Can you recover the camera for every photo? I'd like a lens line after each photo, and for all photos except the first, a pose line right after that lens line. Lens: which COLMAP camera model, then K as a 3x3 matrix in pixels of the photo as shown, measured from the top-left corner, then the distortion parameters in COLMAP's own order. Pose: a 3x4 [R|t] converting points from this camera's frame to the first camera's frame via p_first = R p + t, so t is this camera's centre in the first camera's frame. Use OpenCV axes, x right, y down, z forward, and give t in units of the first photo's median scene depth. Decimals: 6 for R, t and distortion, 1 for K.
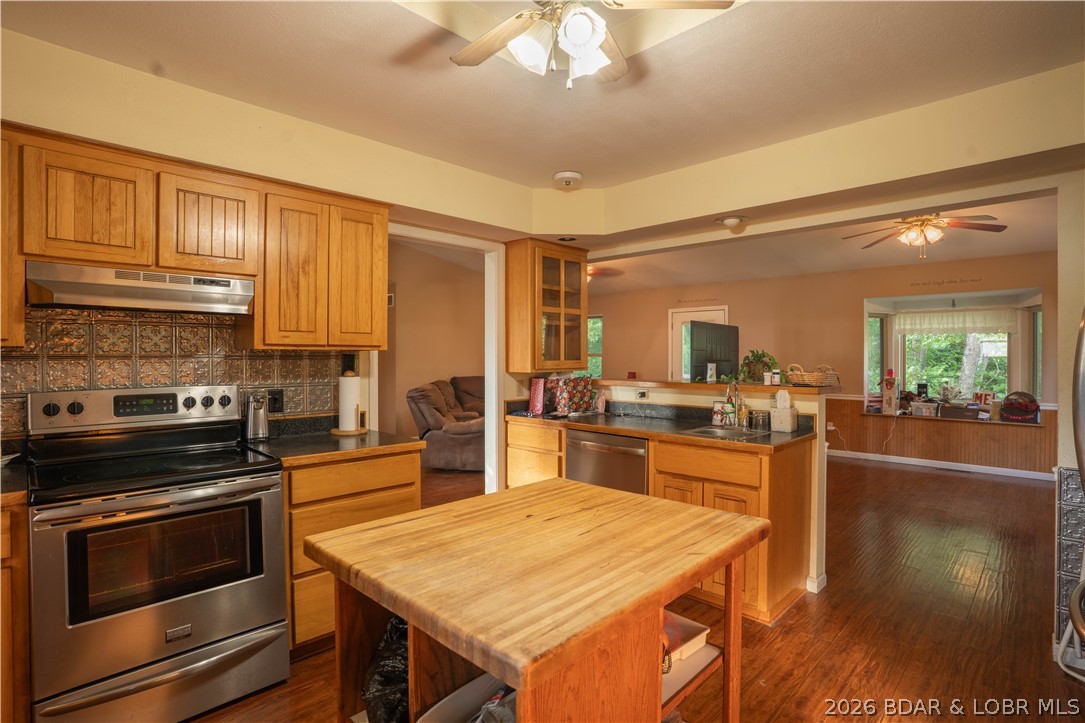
lens RADIAL K [[538.0, 0, 536.7], [0, 538.0, 361.1], [0, 0, 1]] dist [-0.039624, 0.000846]
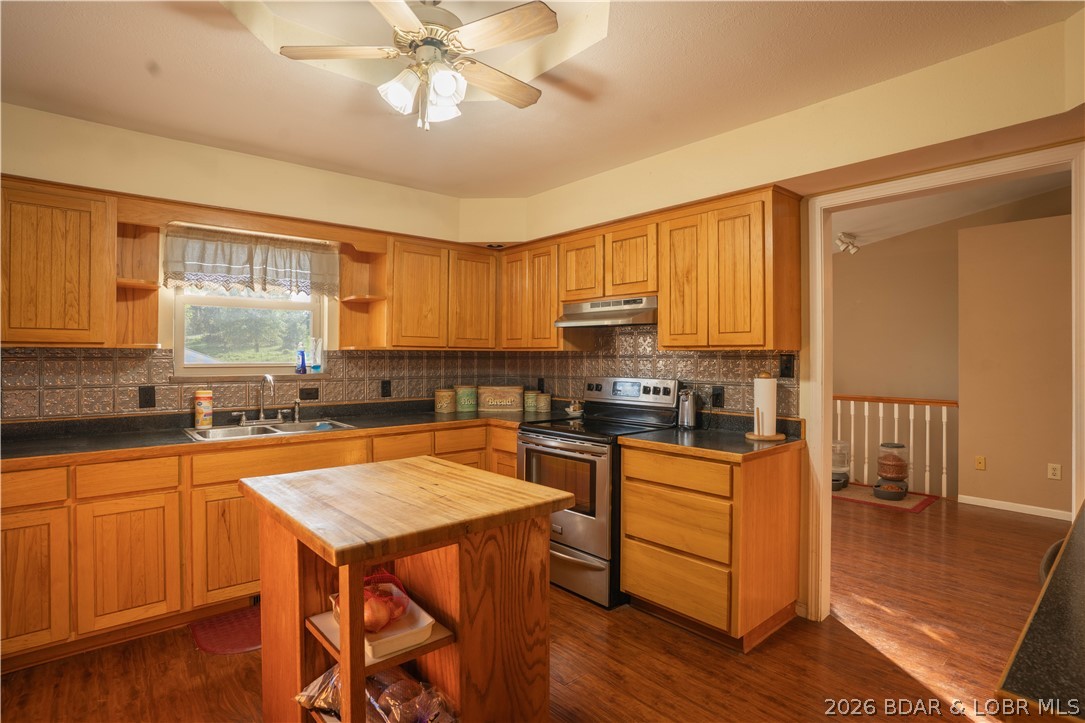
lens RADIAL K [[538.0, 0, 534.3], [0, 538.0, 354.0], [0, 0, 1]] dist [-0.039624, 0.000846]
pose [[-0.054035, -0.003192, -0.998534, 0.702982], [-0.010681, 0.999940, -0.002619, -0.007751], [0.998482, 0.010523, -0.054065, 0.749165]]
